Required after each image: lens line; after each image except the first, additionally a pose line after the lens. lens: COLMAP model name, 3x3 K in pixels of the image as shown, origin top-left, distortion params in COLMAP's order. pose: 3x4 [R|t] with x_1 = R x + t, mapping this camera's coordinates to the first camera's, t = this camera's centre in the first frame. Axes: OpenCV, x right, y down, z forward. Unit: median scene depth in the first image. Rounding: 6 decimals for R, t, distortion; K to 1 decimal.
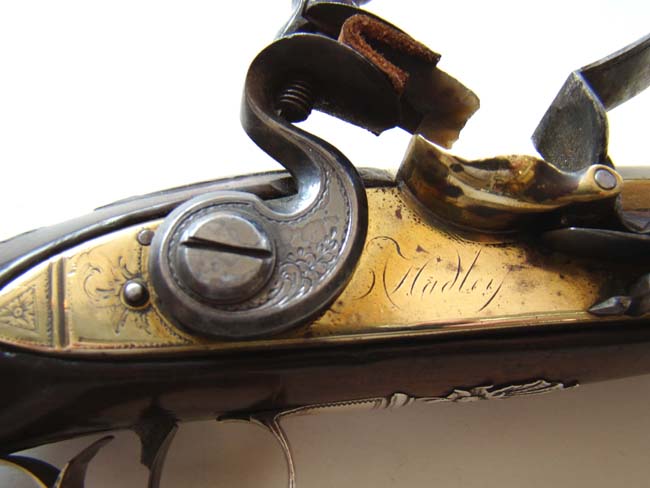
lens RADIAL K [[619.9, 0, 325.0], [0, 619.9, 244.0], [0, 0, 1]] dist [-0.242284, 0.111875]
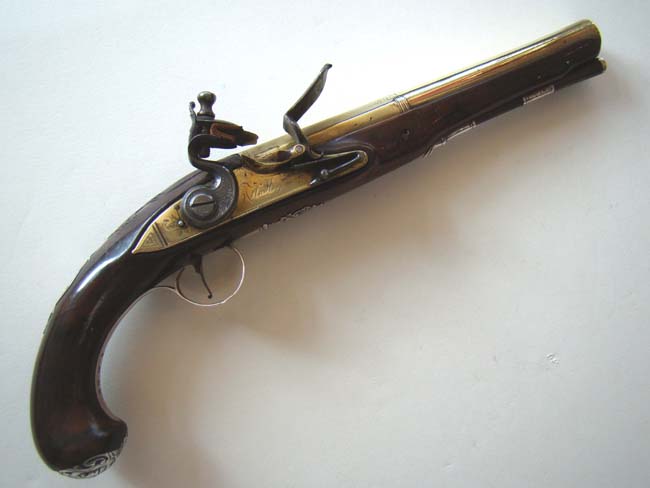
lens RADIAL K [[619.9, 0, 325.0], [0, 619.9, 244.0], [0, 0, 1]] dist [-0.242284, 0.111875]
pose [[0.937369, -0.331871, 0.105832, 0.049091], [0.289925, 0.911714, 0.291069, -0.582438], [-0.193086, -0.242156, 0.950830, -2.460429]]
